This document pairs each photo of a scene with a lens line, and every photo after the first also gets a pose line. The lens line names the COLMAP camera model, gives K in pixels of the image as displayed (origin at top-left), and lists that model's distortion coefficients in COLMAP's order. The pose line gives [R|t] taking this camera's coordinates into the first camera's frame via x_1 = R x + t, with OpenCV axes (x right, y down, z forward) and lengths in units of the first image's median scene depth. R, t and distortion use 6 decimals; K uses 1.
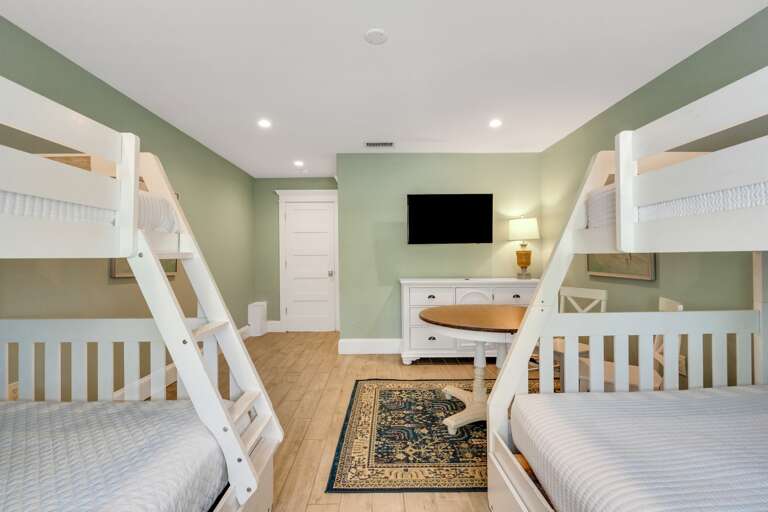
lens RADIAL K [[353.6, 0, 383.1], [0, 353.6, 255.7], [0, 0, 1]] dist [-0.011064, -0.000404]
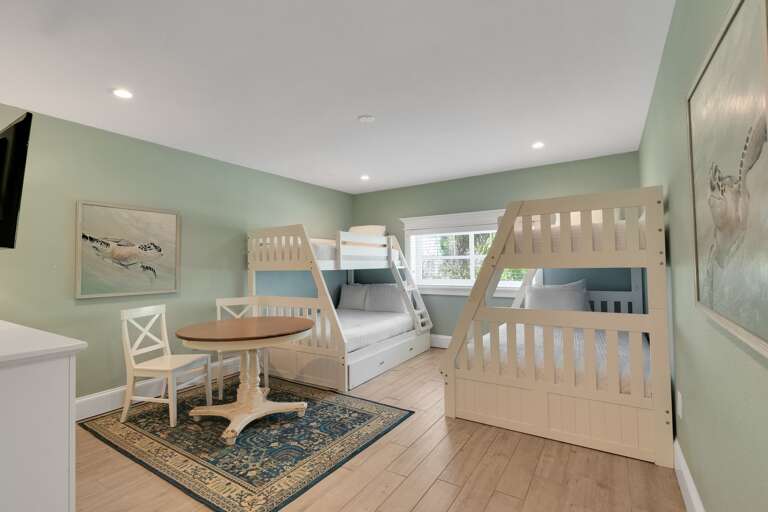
lens RADIAL K [[353.6, 0, 382.6], [0, 353.6, 257.3], [0, 0, 1]] dist [-0.011064, -0.000404]
pose [[-0.836378, 0.033219, 0.547146, -0.673433], [0.019326, 0.999328, -0.031129, -0.009398], [-0.547813, -0.015462, -0.836458, 1.718827]]
